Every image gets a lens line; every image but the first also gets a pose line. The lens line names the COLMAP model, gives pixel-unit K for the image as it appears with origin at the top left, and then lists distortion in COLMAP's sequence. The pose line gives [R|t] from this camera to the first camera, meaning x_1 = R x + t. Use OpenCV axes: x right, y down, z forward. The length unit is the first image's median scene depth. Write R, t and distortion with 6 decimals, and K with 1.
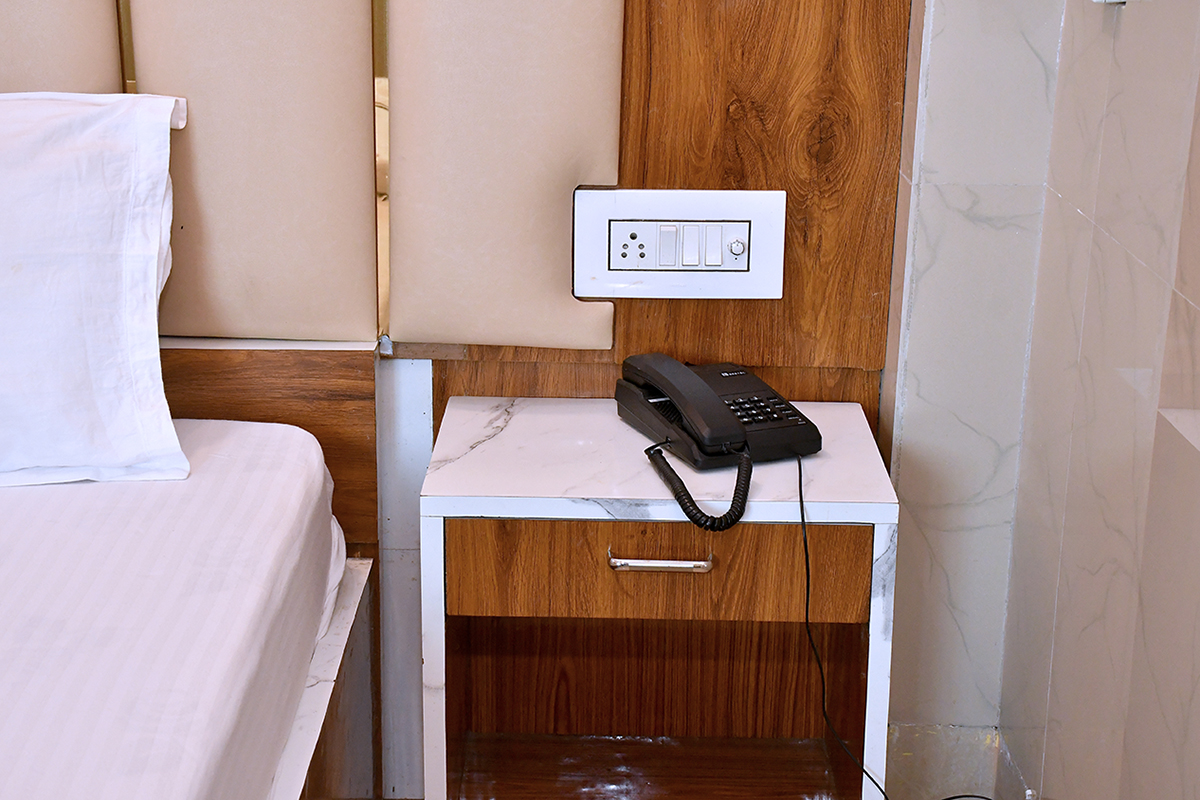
lens RADIAL K [[1860.0, 0, 600.0], [0, 1860.0, 400.0], [0, 0, 1]] dist [-0.001556, 0.013414]
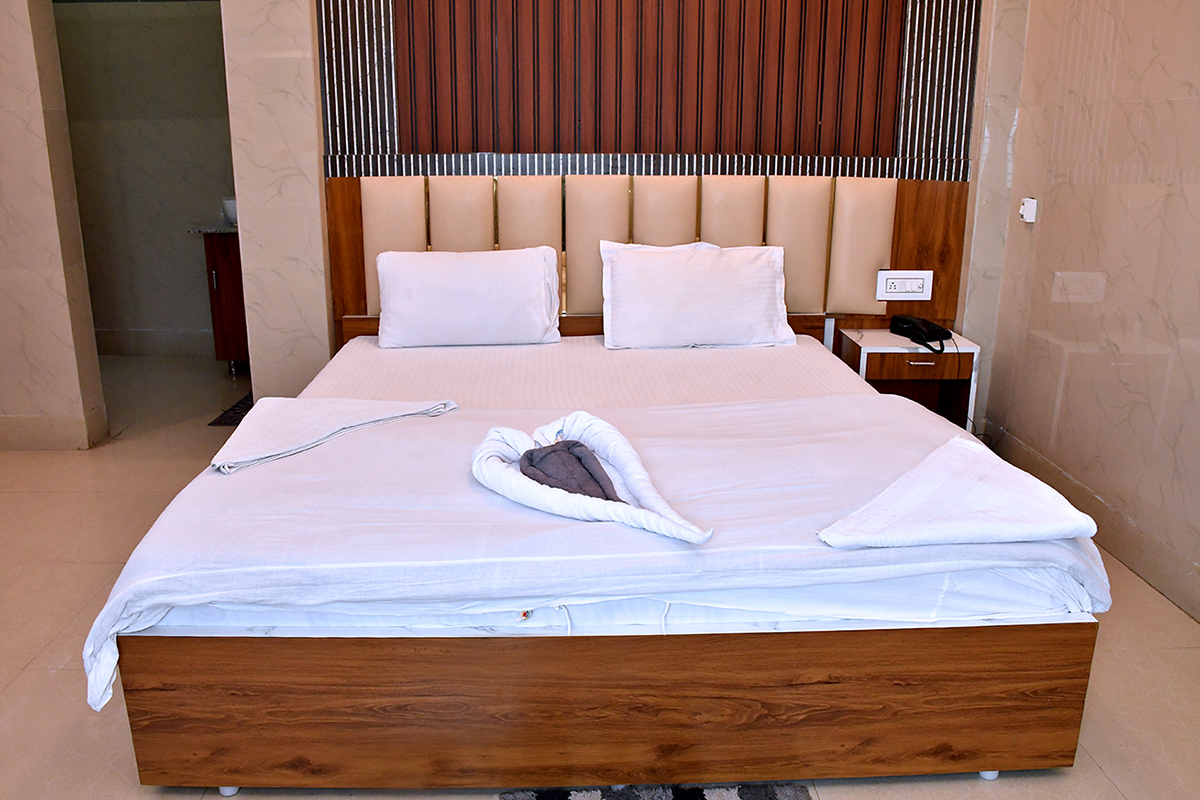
lens RADIAL K [[977.3, 0, 600.0], [0, 977.3, 400.0], [0, 0, 1]] dist [-0.152217, 0.125398]
pose [[0.998631, -0.020906, 0.047945, -0.666813], [0.021412, 0.999720, -0.010051, 0.152319], [-0.047722, 0.011064, 0.998799, -0.888682]]
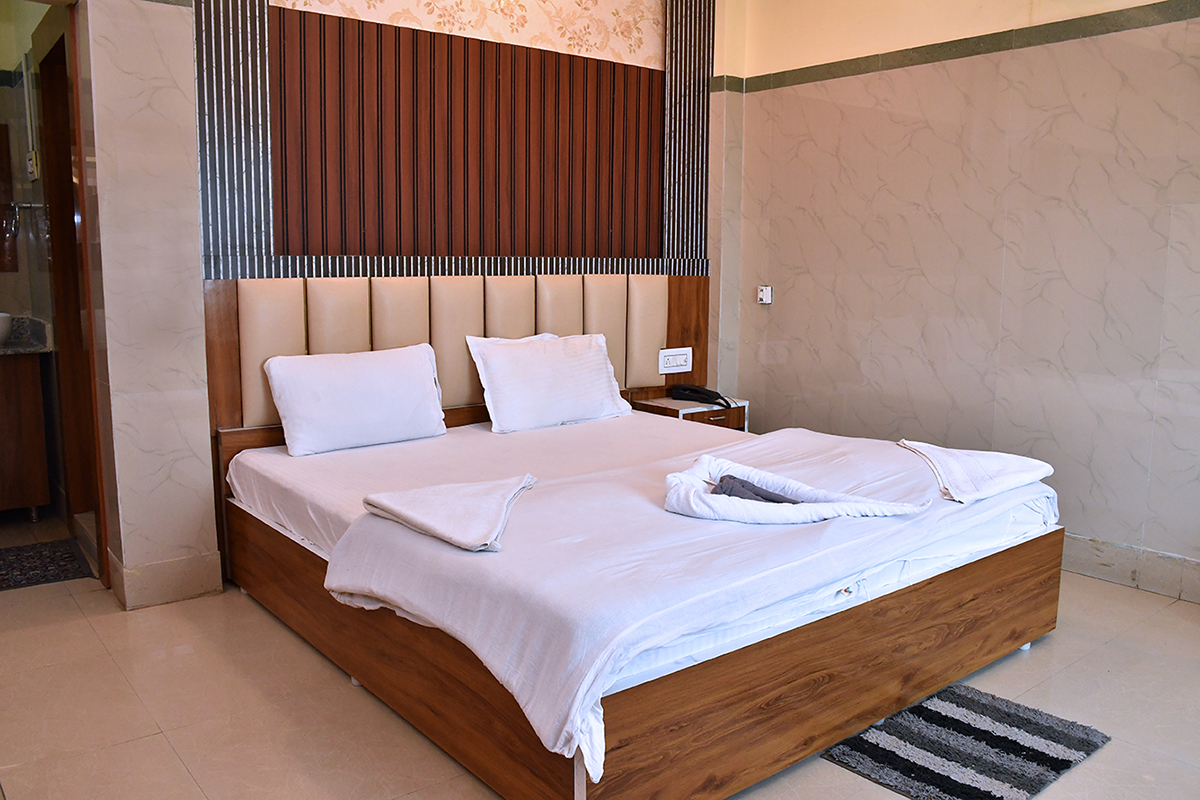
lens RADIAL K [[964.2, 0, 600.0], [0, 964.2, 400.0], [0, 0, 1]] dist [-0.140658, 0.113223]
pose [[0.765389, -0.095799, 0.636397, -1.634872], [0.181963, 0.980723, -0.071214, 0.148025], [-0.617307, 0.170308, 0.768067, -0.695517]]
